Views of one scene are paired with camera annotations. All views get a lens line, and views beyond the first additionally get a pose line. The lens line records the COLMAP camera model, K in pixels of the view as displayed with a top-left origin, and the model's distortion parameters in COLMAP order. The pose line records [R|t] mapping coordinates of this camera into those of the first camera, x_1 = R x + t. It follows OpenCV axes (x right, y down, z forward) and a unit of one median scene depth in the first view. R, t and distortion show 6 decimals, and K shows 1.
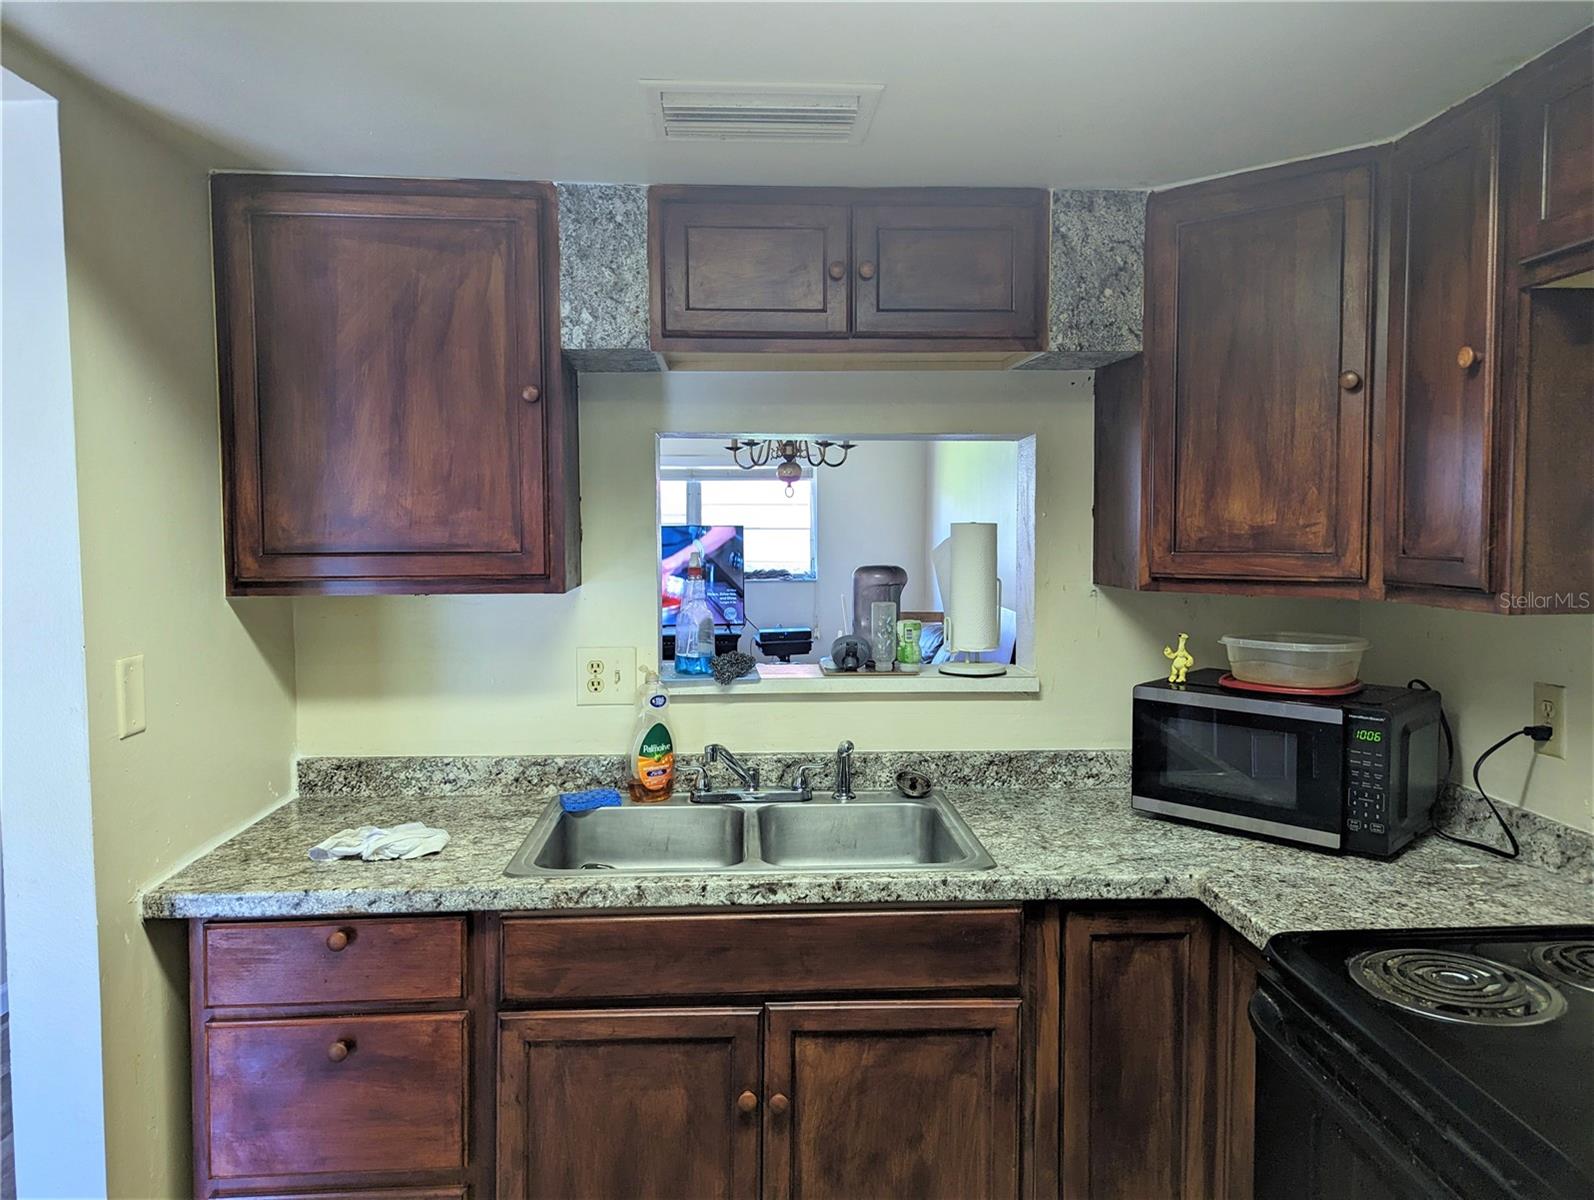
lens RADIAL K [[1129.6, 0, 796.8], [0, 1129.6, 587.5], [0, 0, 1]] dist [0.060331, -0.048896]
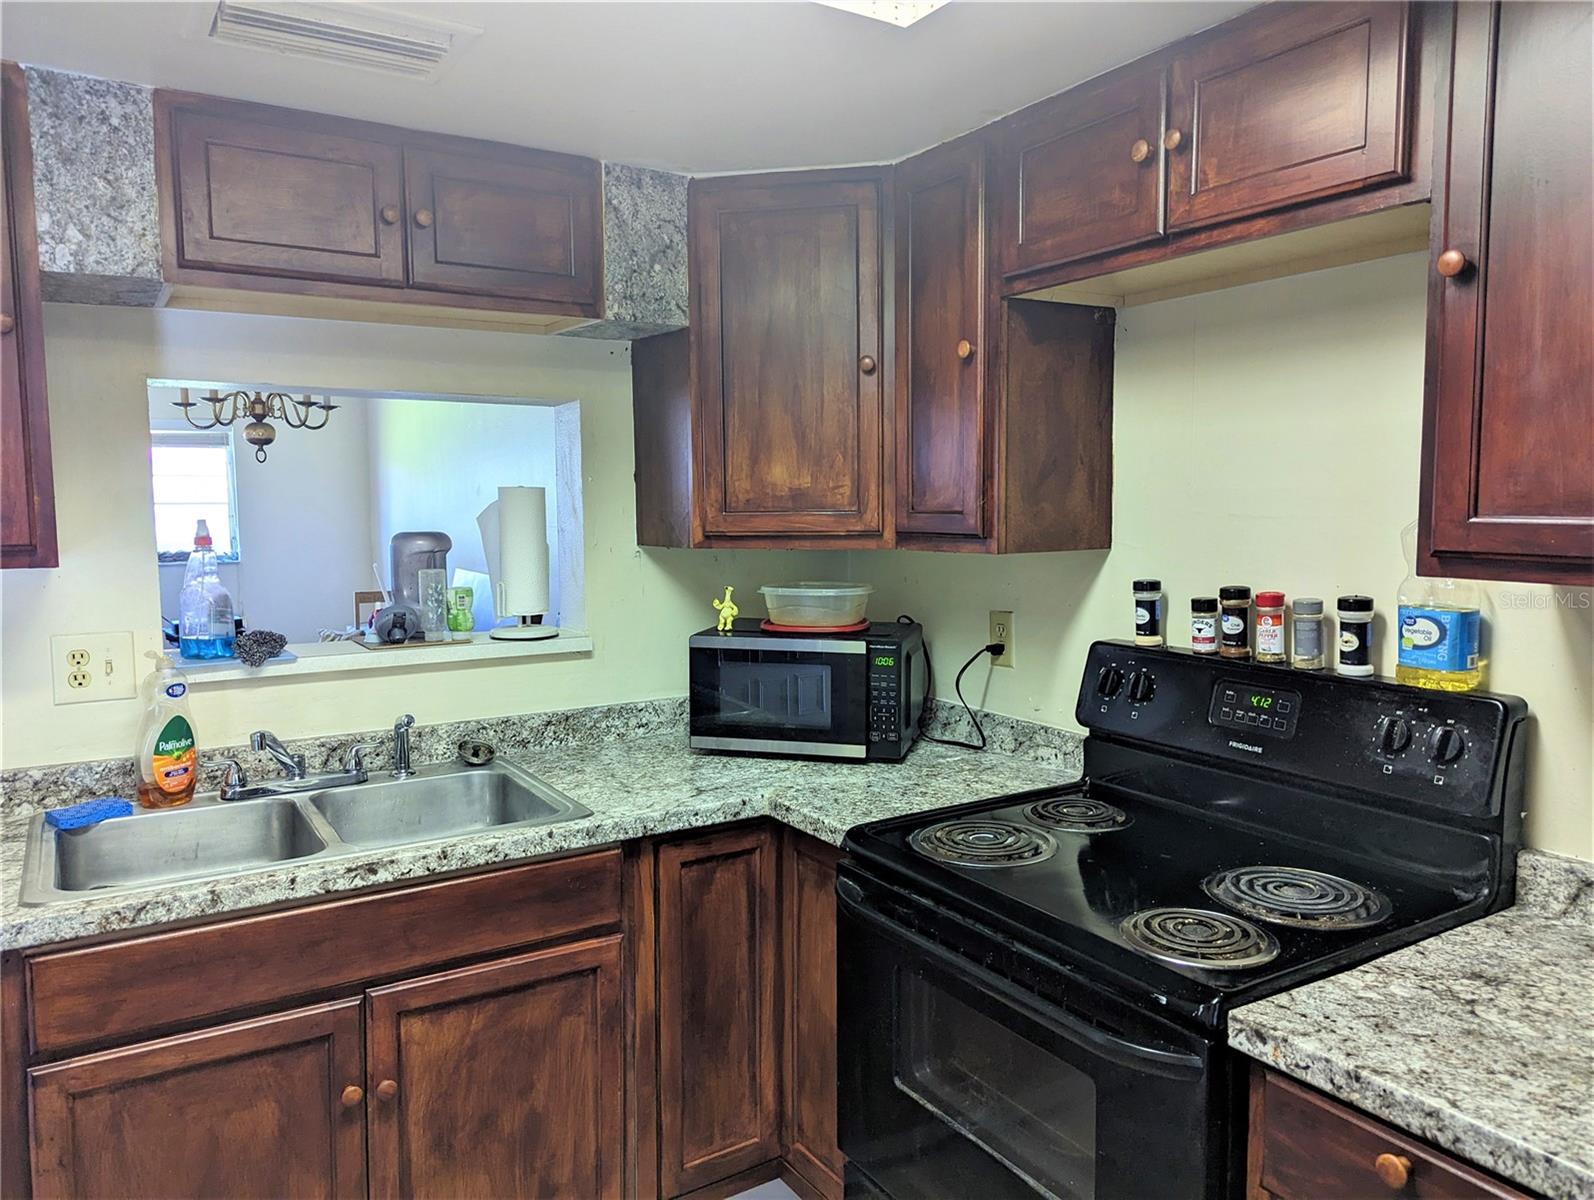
lens RADIAL K [[1129.6, 0, 810.1], [0, 1129.6, 598.9], [0, 0, 1]] dist [0.060331, -0.048896]
pose [[0.875300, -0.046795, 0.481312, -0.140031], [0.032261, 0.998740, 0.038433, 0.014900], [-0.482504, -0.018112, 0.875707, -0.004672]]
